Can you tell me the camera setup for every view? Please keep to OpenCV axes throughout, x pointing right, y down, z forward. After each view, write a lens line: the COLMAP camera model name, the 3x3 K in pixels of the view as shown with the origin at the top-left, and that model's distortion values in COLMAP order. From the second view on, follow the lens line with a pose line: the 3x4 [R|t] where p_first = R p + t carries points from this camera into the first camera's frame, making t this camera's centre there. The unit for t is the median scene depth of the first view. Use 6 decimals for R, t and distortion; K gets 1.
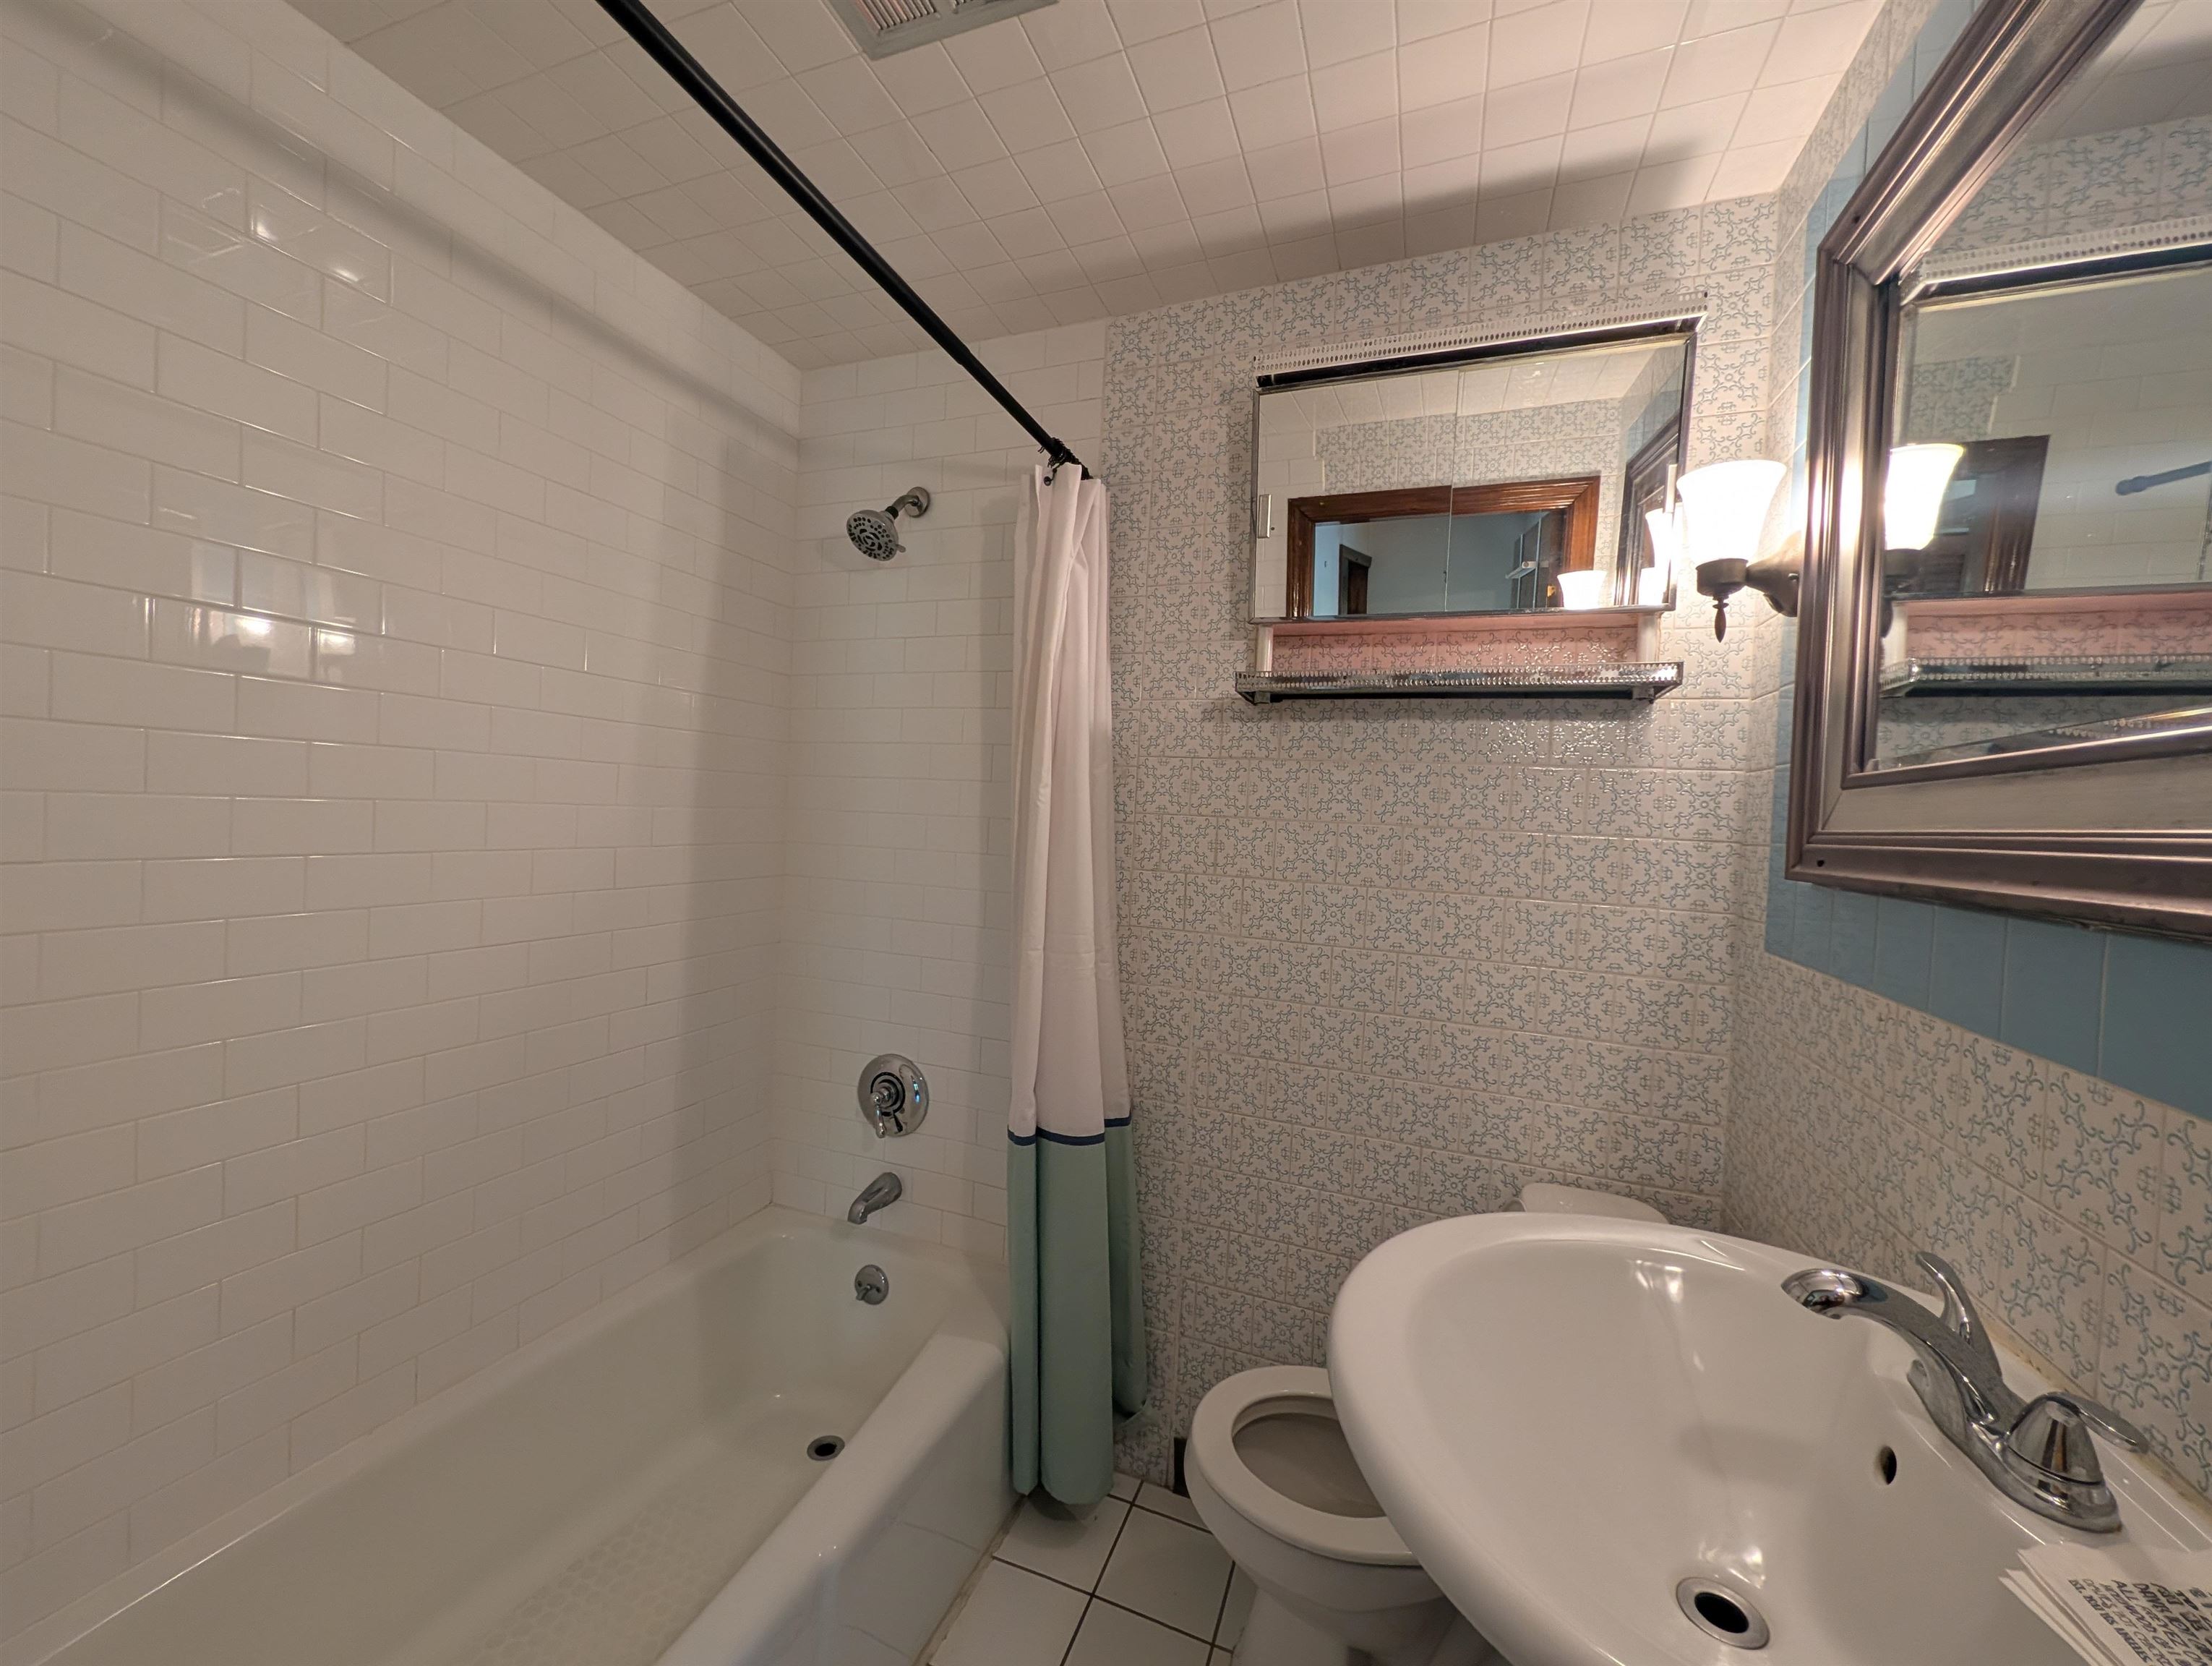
lens RADIAL K [[855.6, 0, 1108.3], [0, 855.6, 828.1], [0, 0, 1]] dist [0.003069, -0.000643]
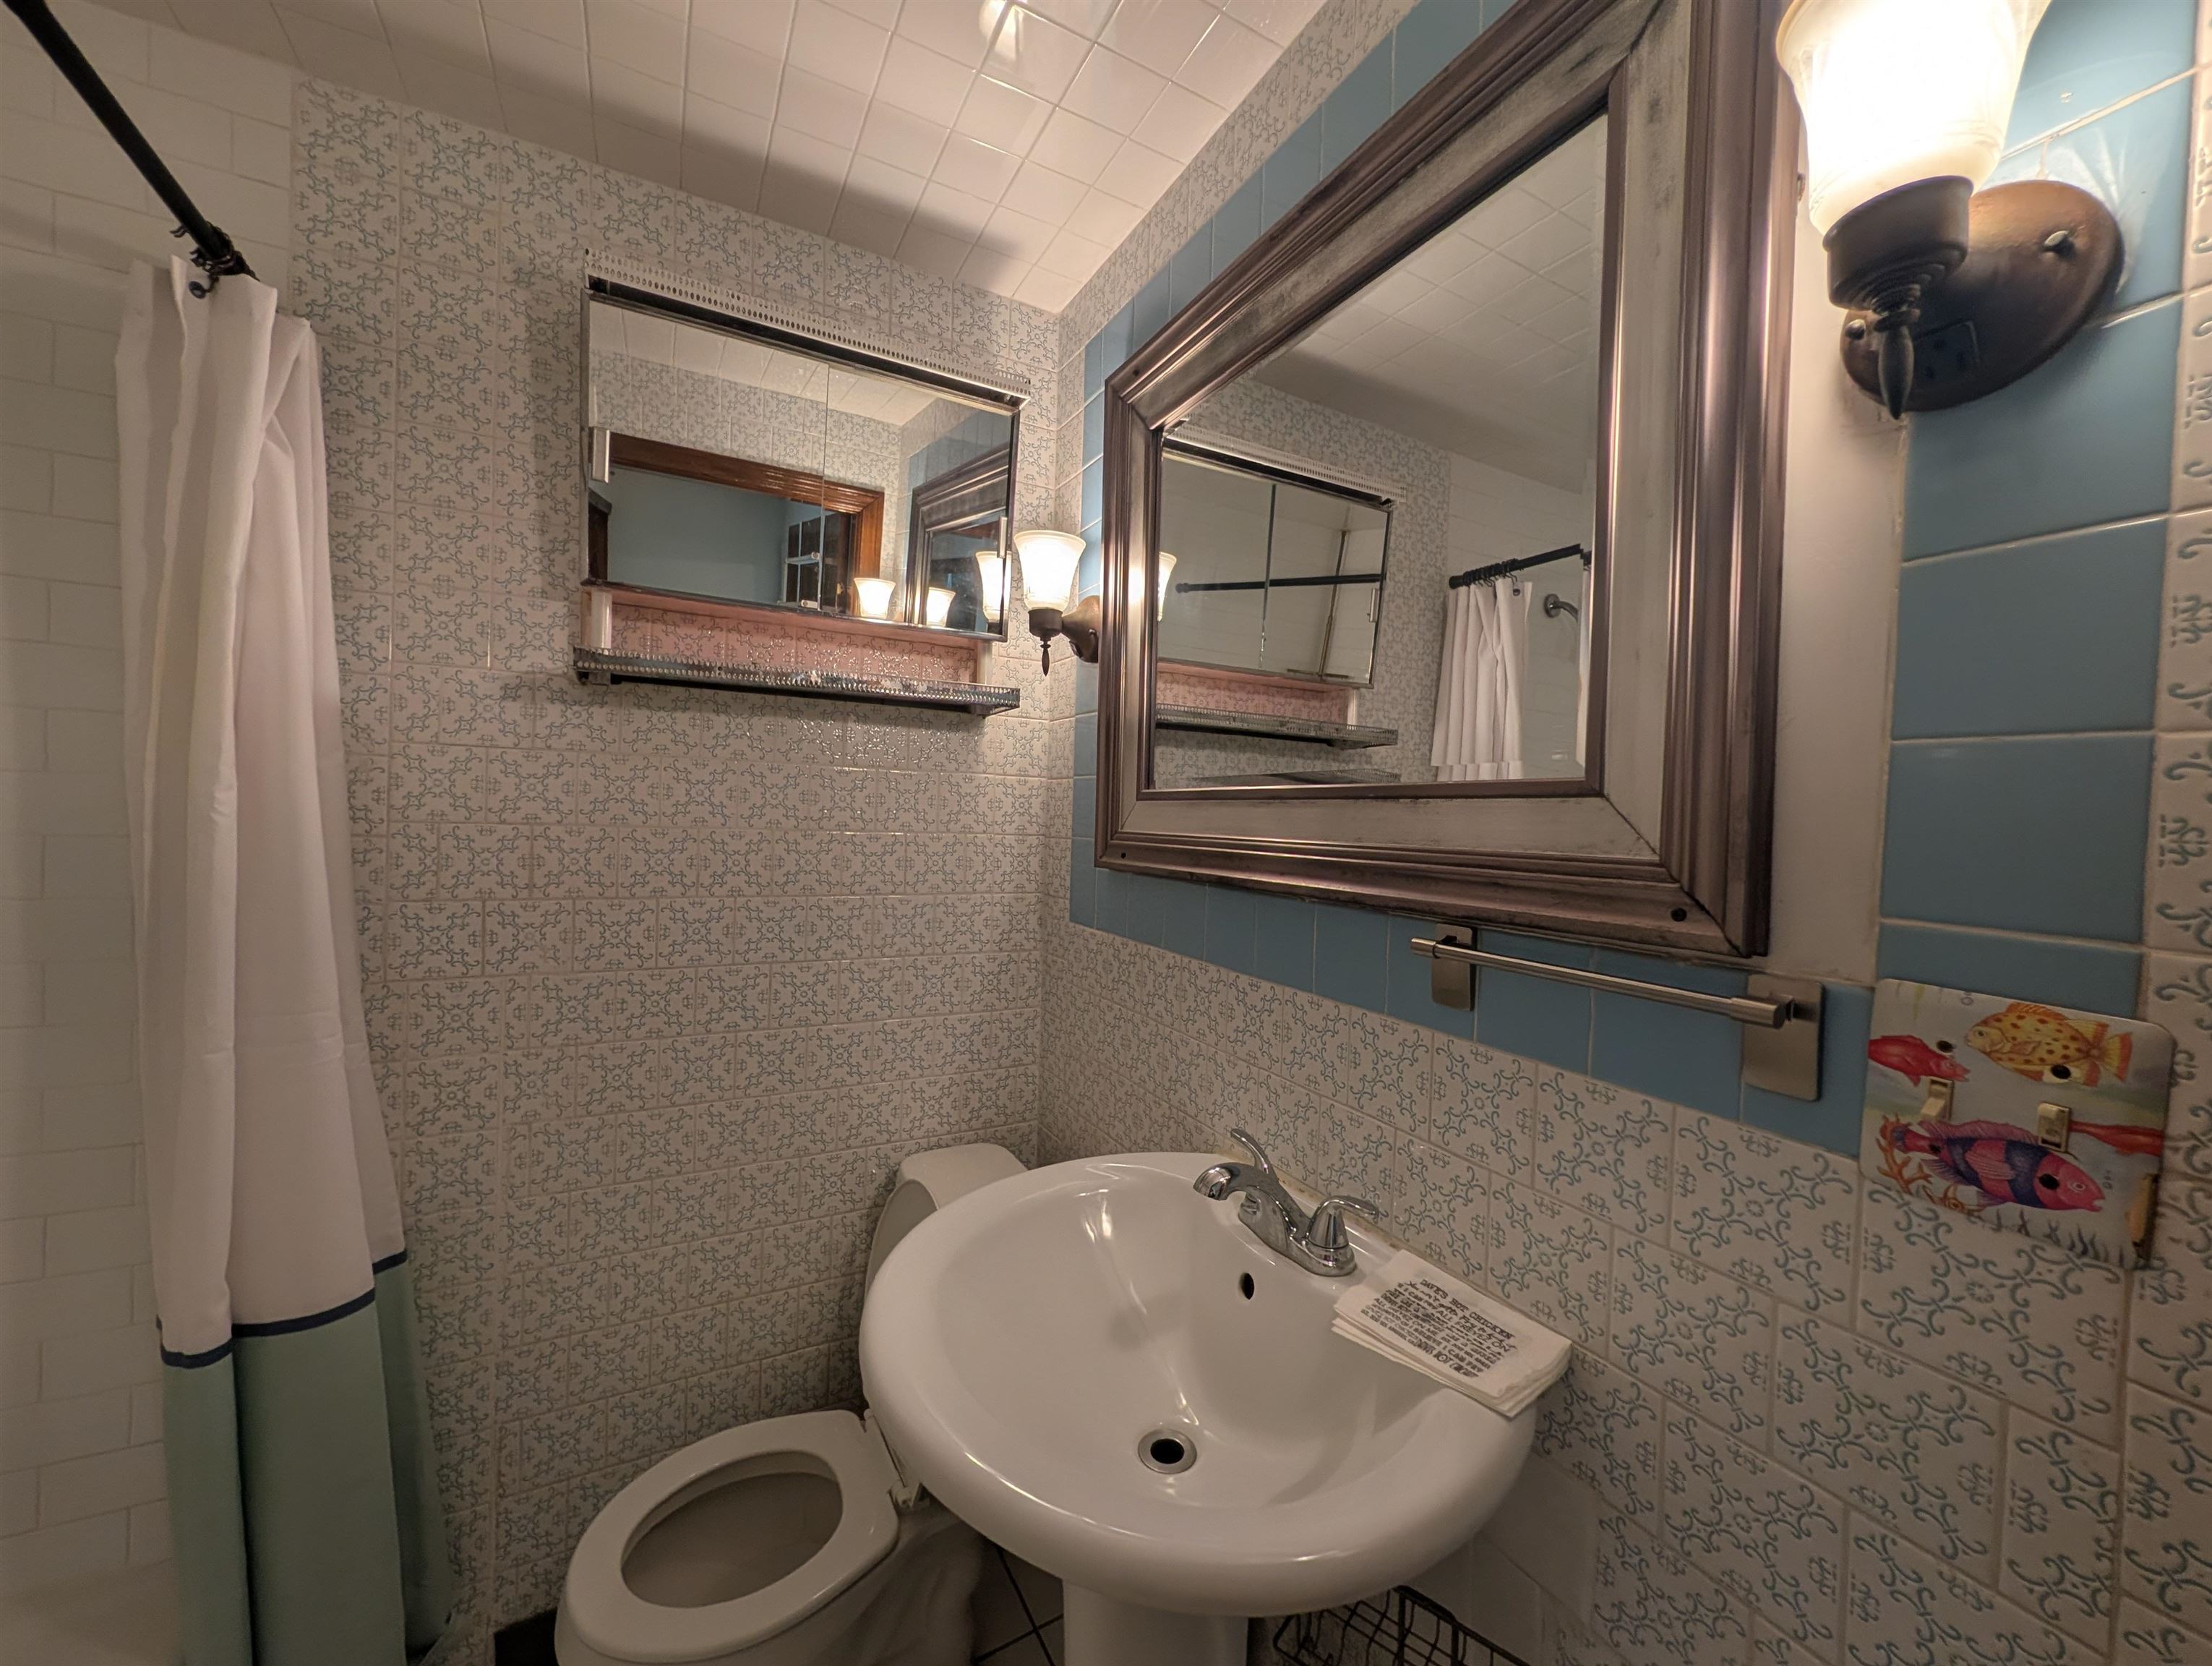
lens RADIAL K [[855.6, 0, 1108.3], [0, 855.6, 828.1], [0, 0, 1]] dist [0.003069, -0.000643]
pose [[0.655688, -0.037827, 0.754084, -0.126554], [0.012753, 0.999157, 0.039032, -0.036604], [-0.754924, -0.015976, 0.655617, 0.099714]]
